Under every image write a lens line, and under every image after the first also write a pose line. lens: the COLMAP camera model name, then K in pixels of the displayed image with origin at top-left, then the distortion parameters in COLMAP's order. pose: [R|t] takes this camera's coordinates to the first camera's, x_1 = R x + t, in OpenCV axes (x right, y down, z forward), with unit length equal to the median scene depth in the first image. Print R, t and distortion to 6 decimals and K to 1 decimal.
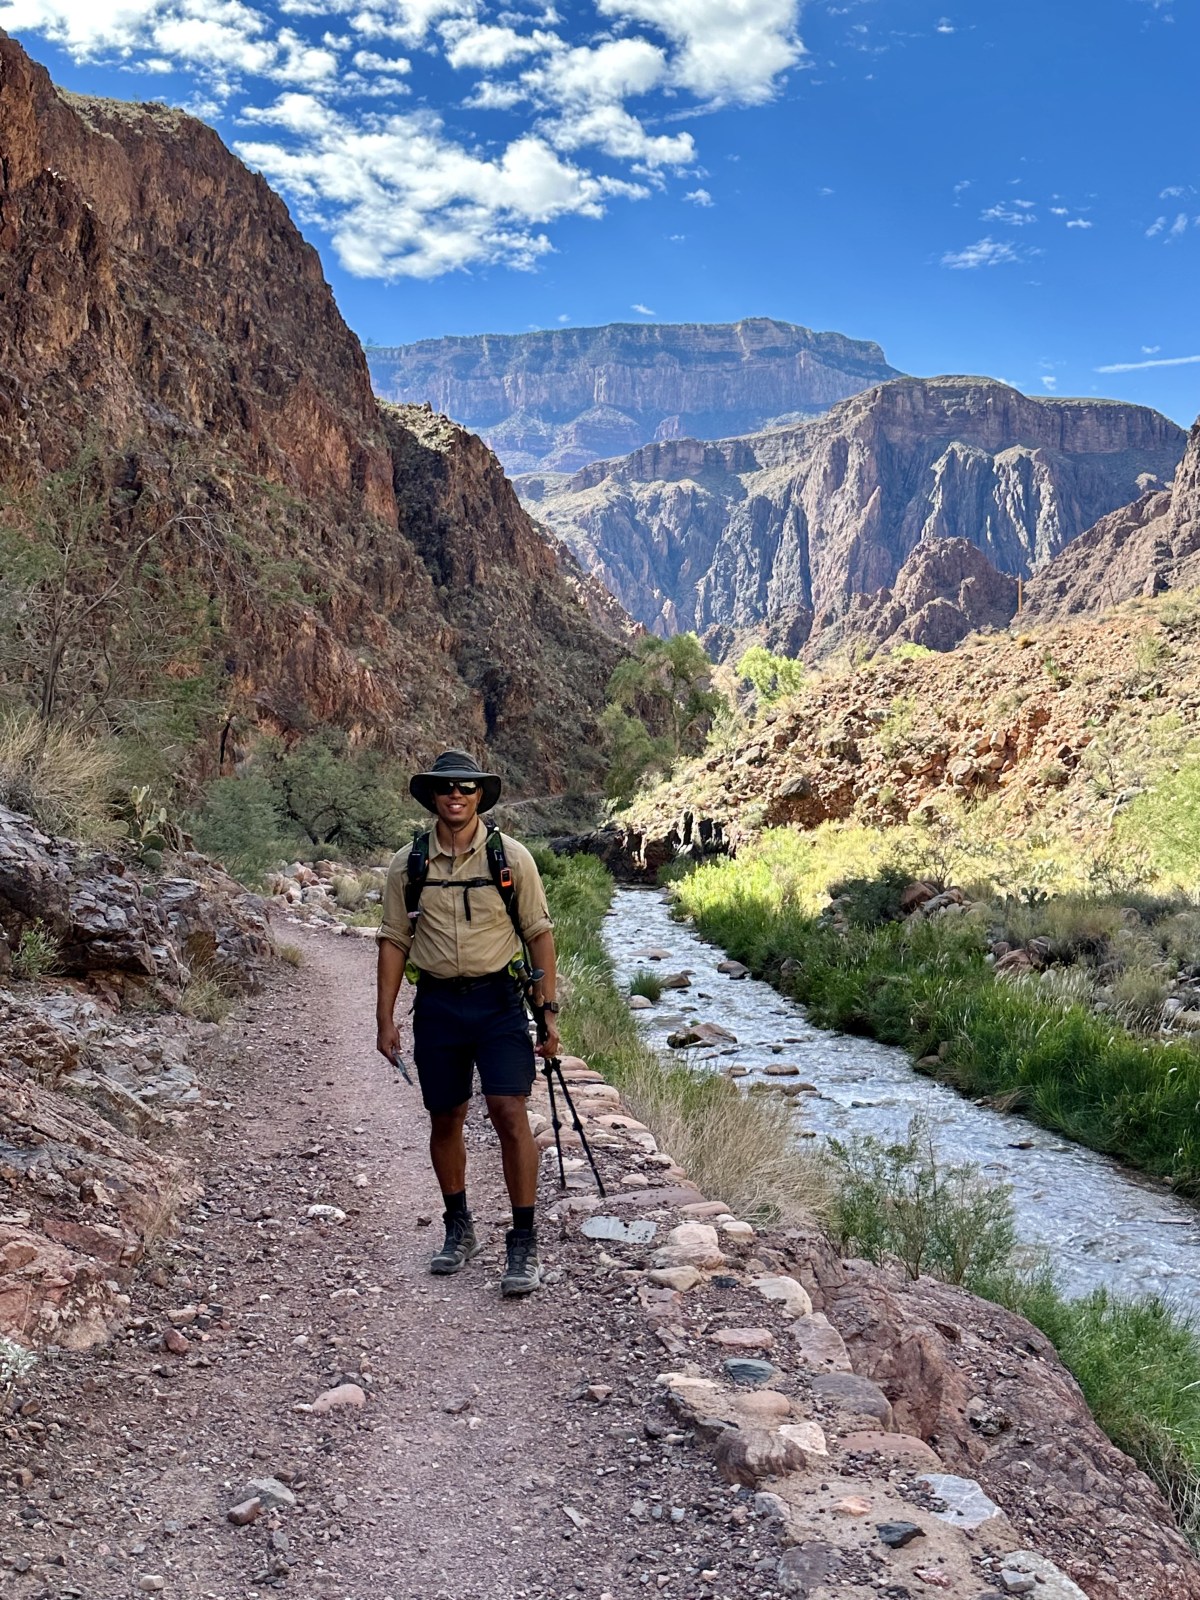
lens RADIAL K [[1826.7, 0, 600.0], [0, 1826.7, 800.0], [0, 0, 1]] dist [0.125443, -0.344099]
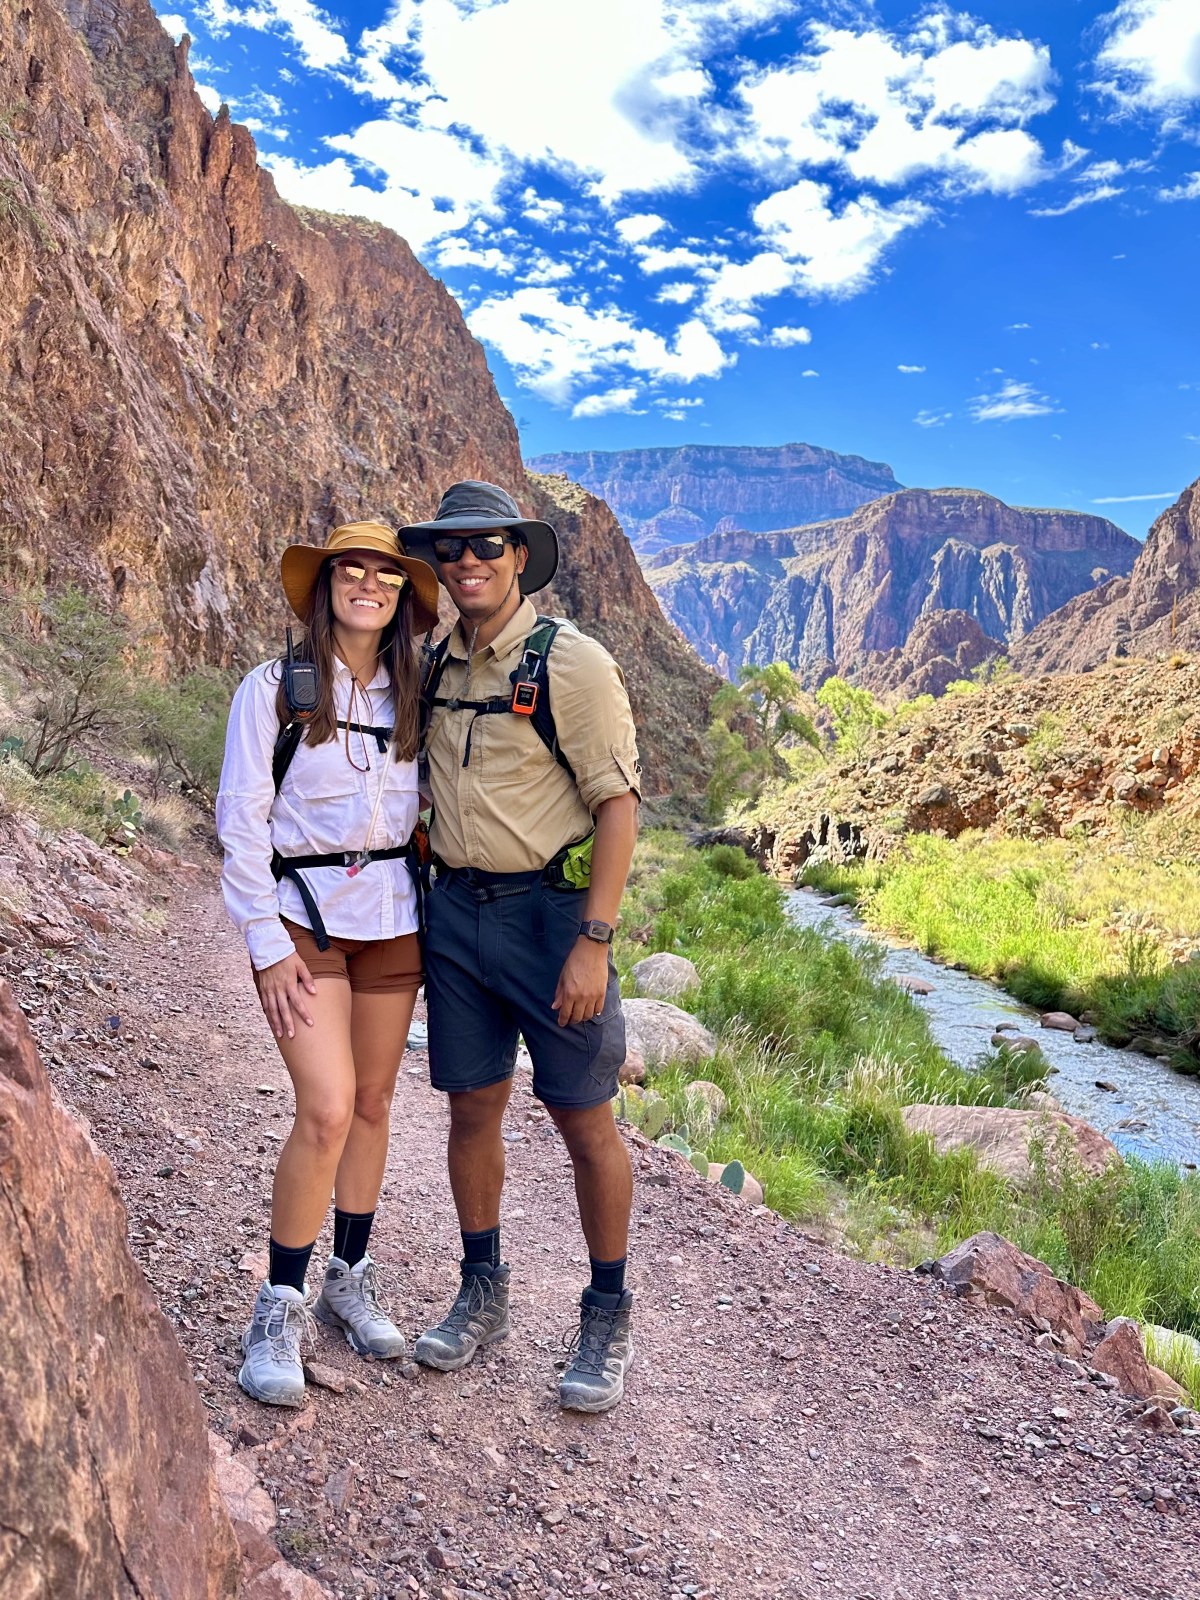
lens RADIAL K [[1826.7, 0, 600.0], [0, 1826.7, 800.0], [0, 0, 1]] dist [0.125443, -0.344099]
pose [[0.994669, 0.044517, -0.093011, 0.048639], [-0.044265, 0.999008, 0.004778, -0.003657], [0.093132, -0.000636, 0.995654, -0.201876]]
